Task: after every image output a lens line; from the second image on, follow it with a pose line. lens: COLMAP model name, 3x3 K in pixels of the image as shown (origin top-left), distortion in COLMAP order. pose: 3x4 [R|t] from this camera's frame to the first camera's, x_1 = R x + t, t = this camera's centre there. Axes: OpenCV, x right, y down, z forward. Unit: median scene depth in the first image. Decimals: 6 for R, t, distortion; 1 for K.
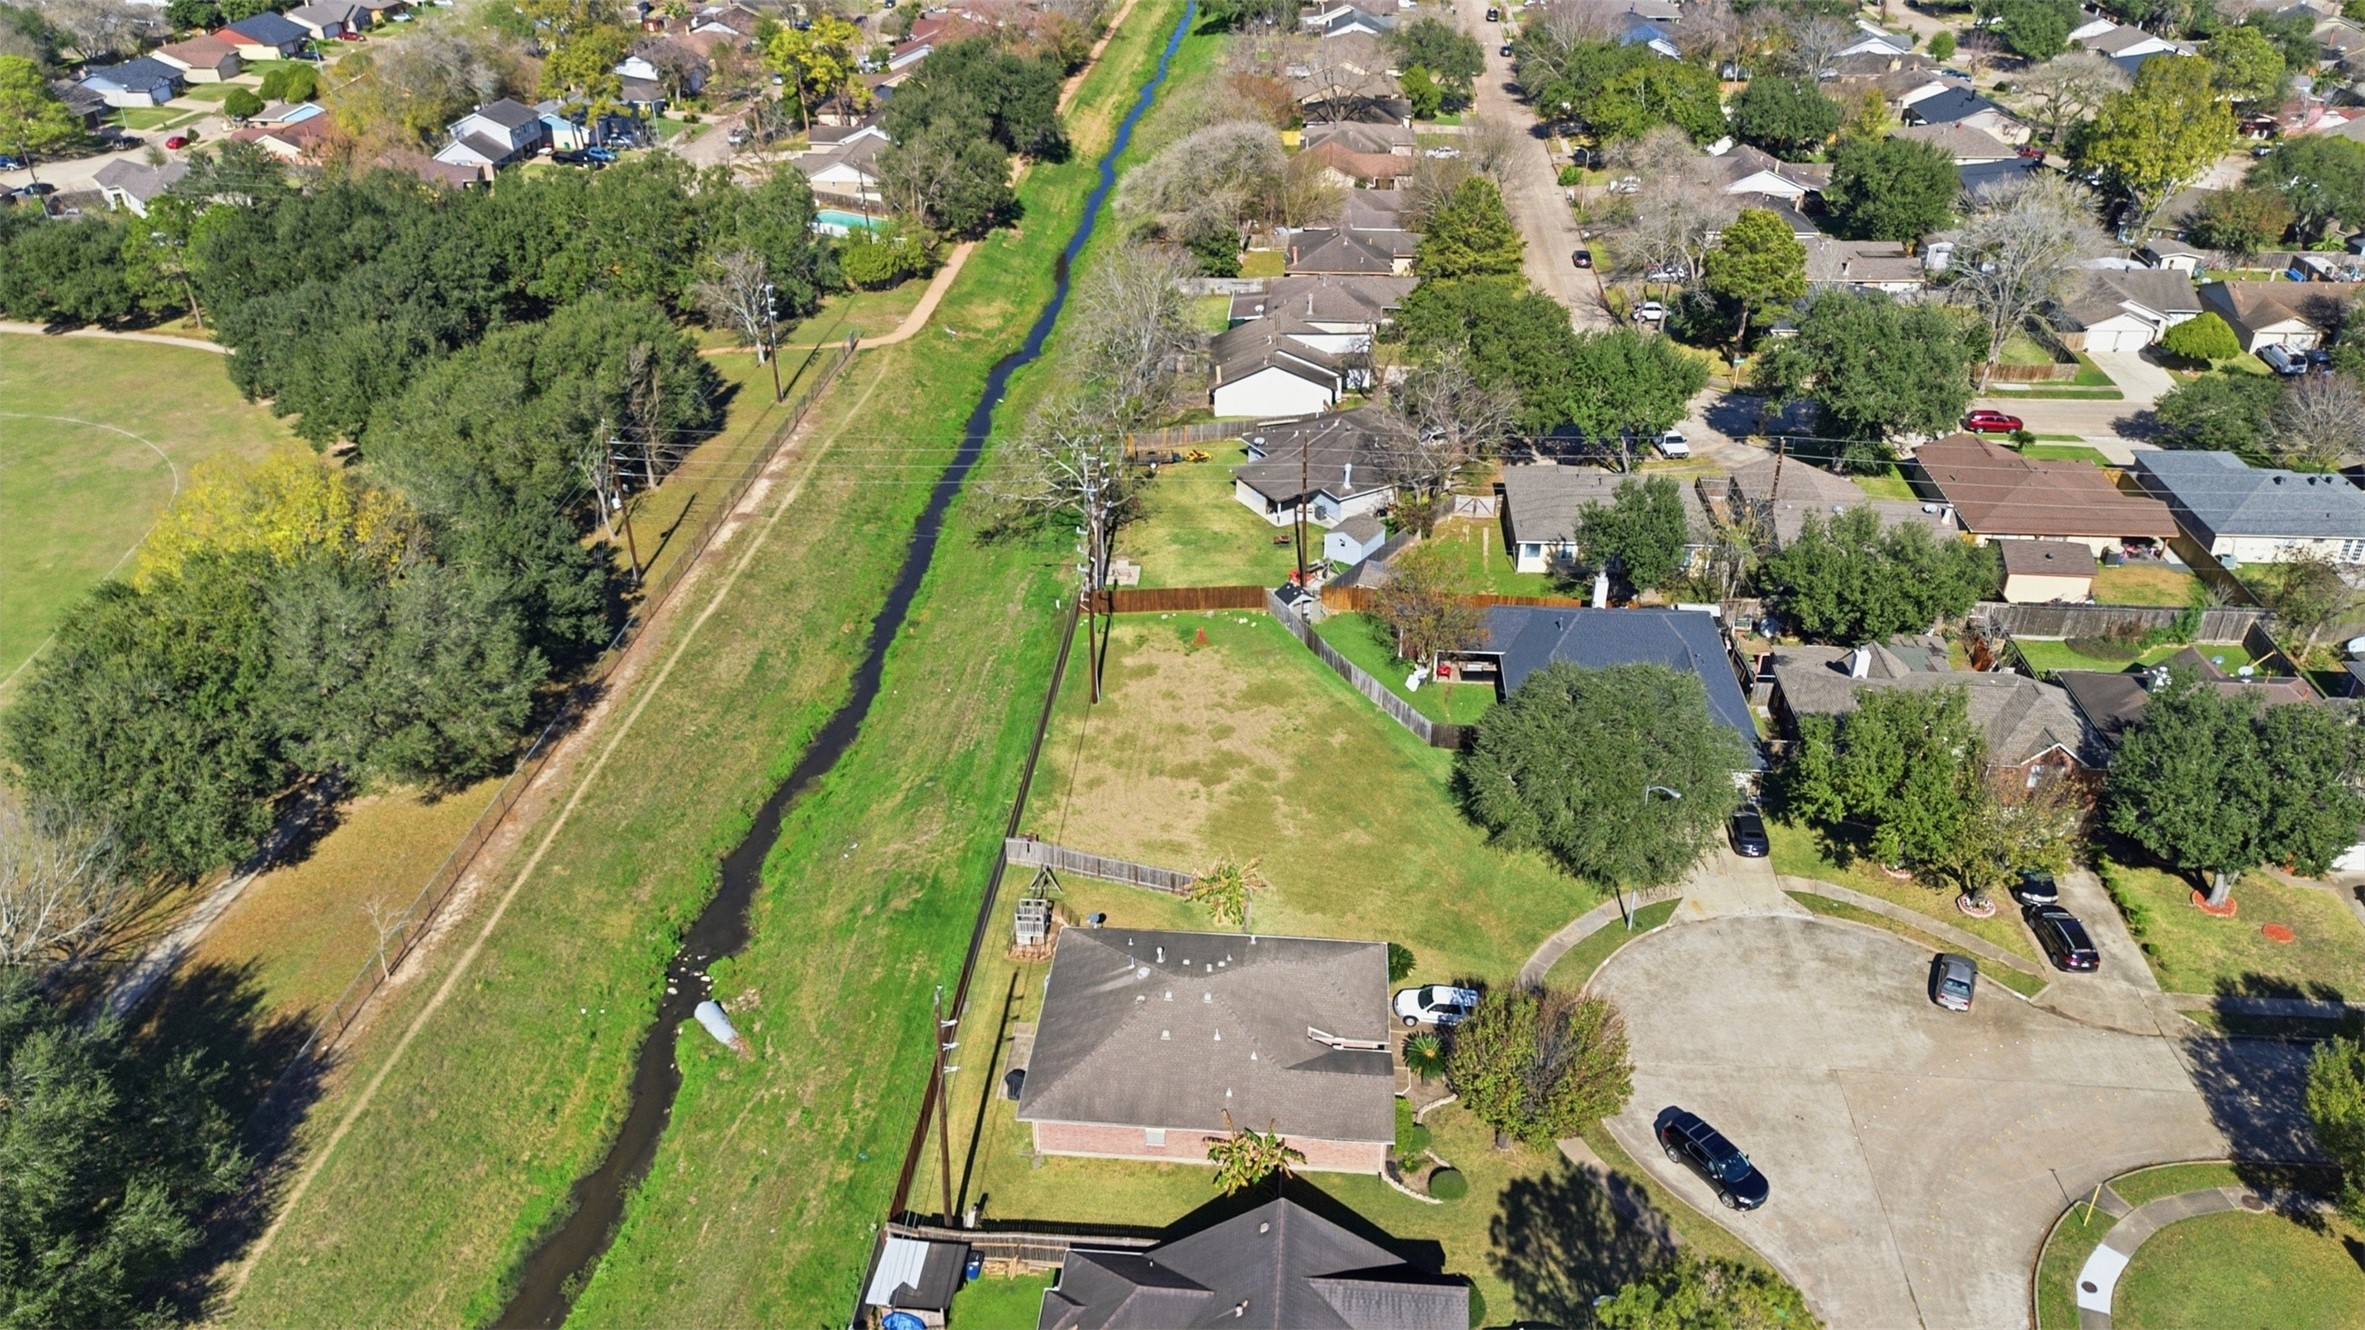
lens RADIAL K [[1674.2, 0, 1182.5], [0, 1674.2, 665.0], [0, 0, 1]] dist [0.065831, -0.053777]
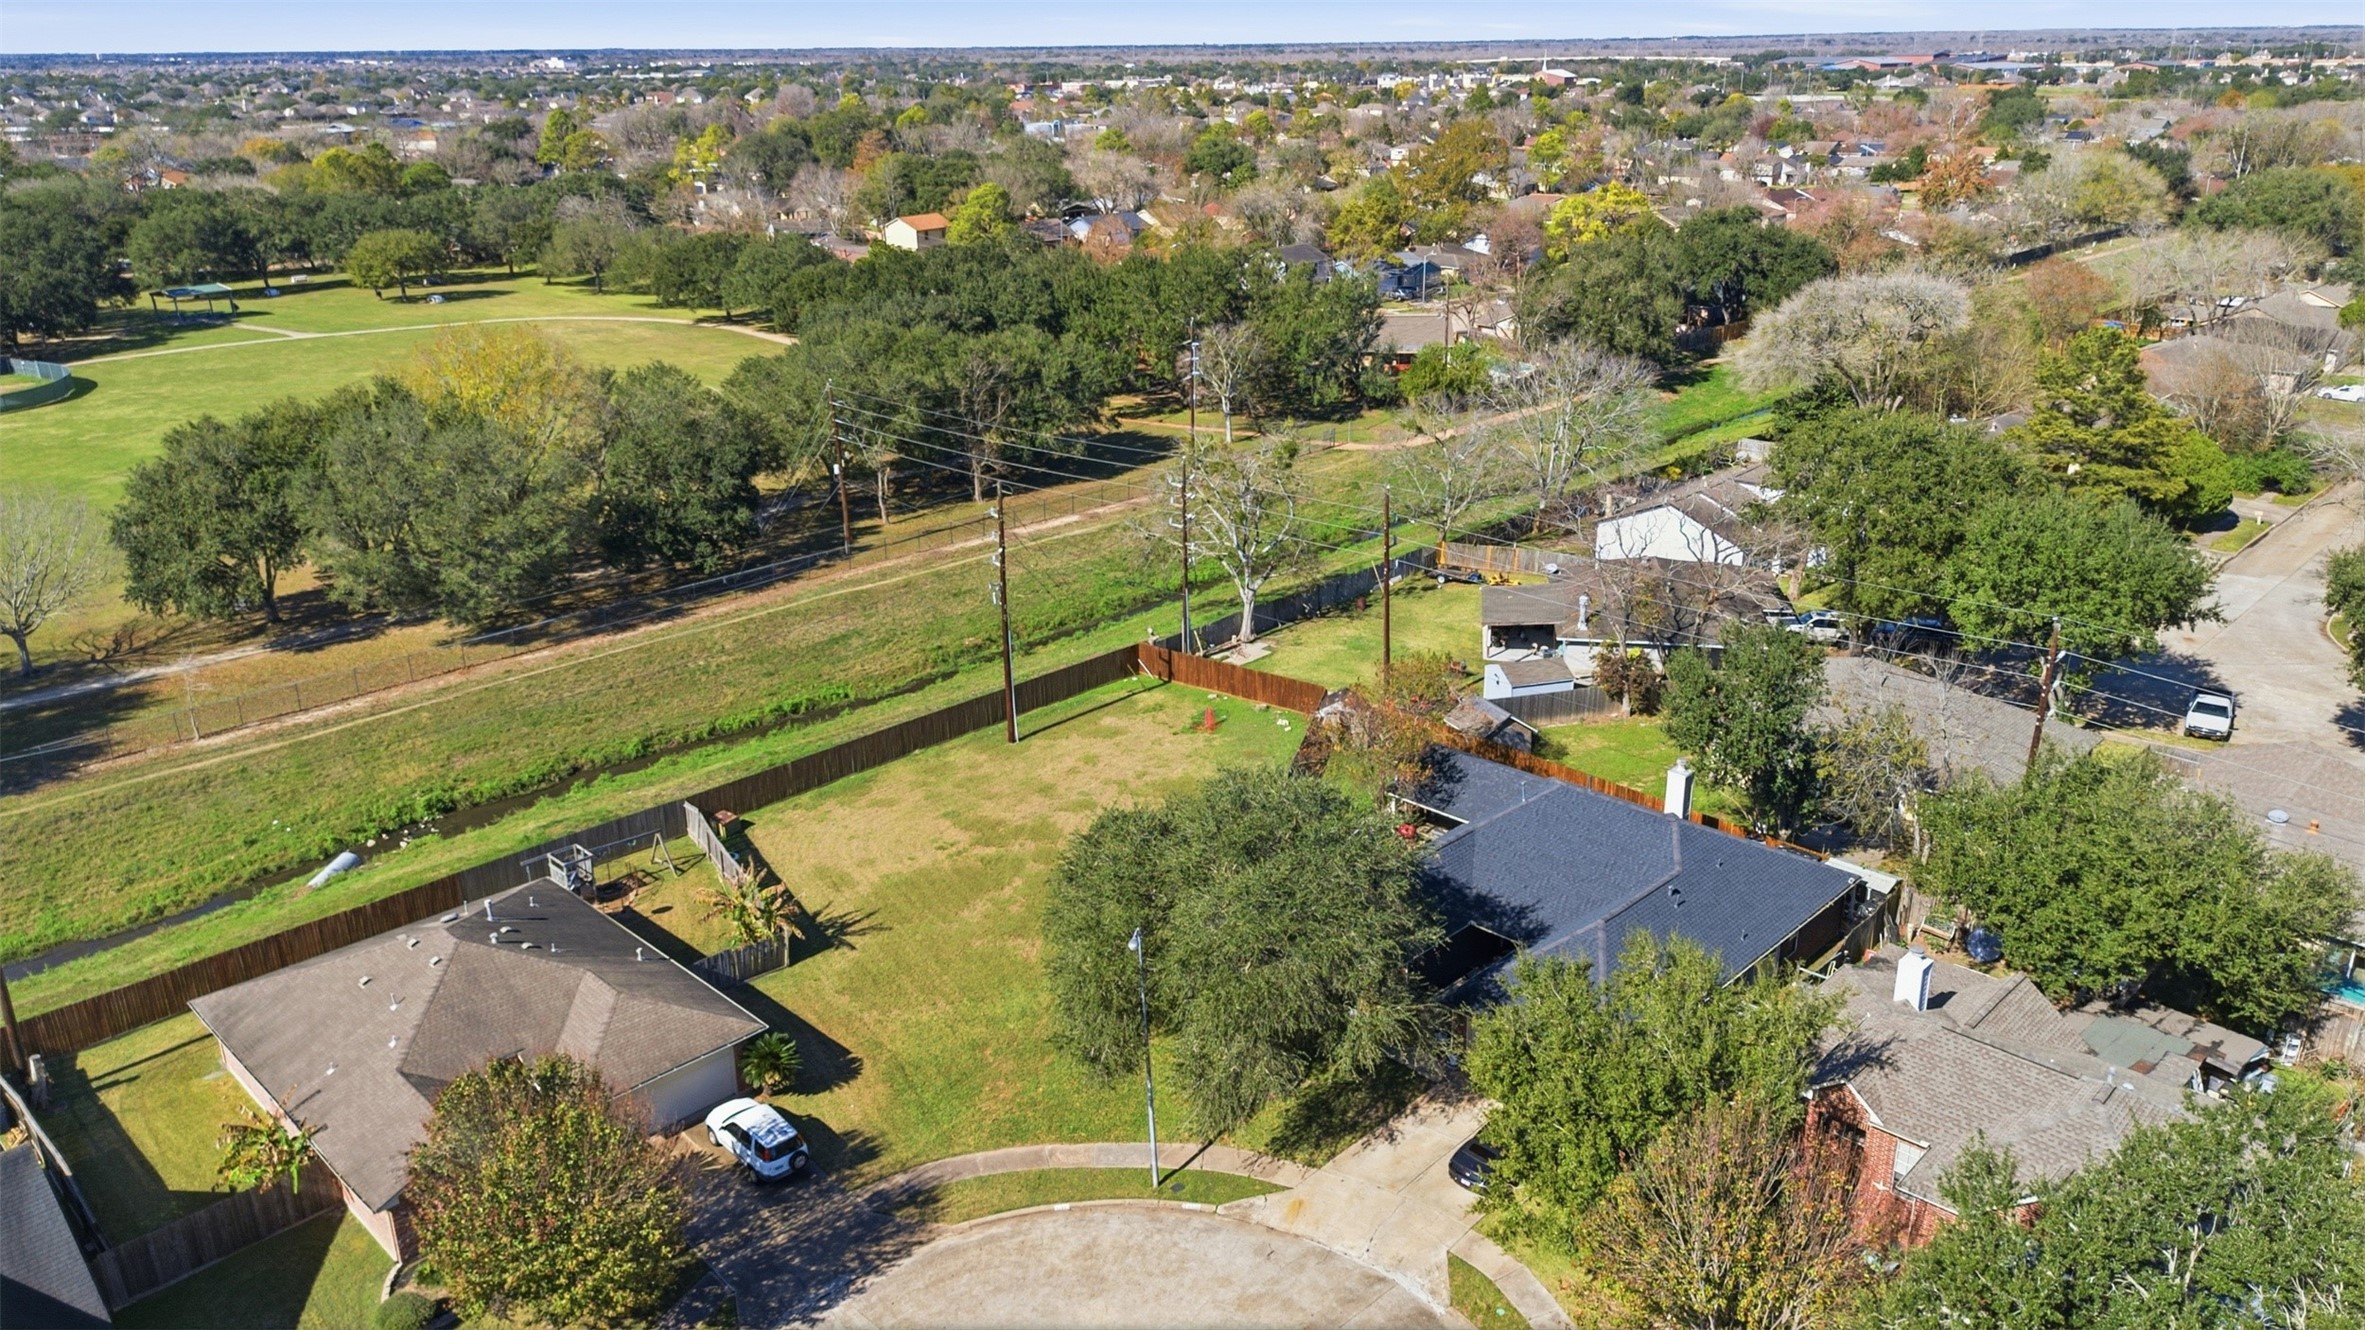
lens RADIAL K [[1674.2, 0, 1182.5], [0, 1674.2, 665.0], [0, 0, 1]] dist [0.065831, -0.053777]
pose [[0.769375, 0.220378, -0.599580, 0.490807], [-0.317654, 0.946320, -0.059787, 0.009175], [0.554219, 0.236458, 0.798079, 0.389935]]
